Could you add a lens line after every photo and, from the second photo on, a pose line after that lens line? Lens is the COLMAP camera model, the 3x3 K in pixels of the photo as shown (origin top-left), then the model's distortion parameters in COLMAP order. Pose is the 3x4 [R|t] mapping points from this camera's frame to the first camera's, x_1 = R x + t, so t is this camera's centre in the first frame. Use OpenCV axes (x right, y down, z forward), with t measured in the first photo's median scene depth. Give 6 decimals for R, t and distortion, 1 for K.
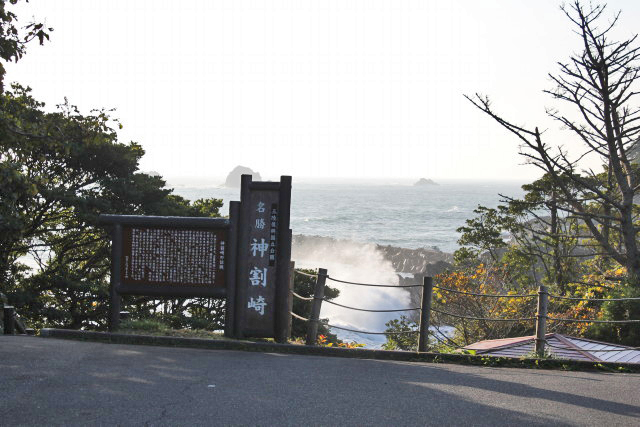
lens RADIAL K [[903.0, 0, 320.5], [0, 903.0, 214.9], [0, 0, 1]] dist [0.012425, 0.000000]
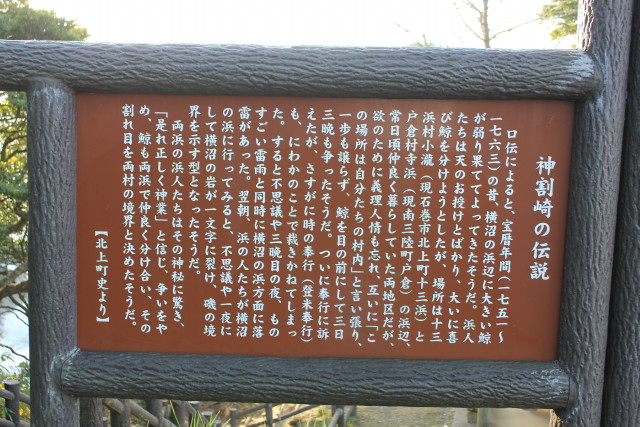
lens RADIAL K [[645.7, 0, 321.3], [0, 645.7, 216.8], [0, 0, 1]] dist [-0.021103, 0.000000]
pose [[0.921552, 0.023425, -0.387549, -0.099512], [0.021839, 0.993470, 0.111980, 0.025395], [0.387641, -0.111659, 0.915023, 0.847546]]
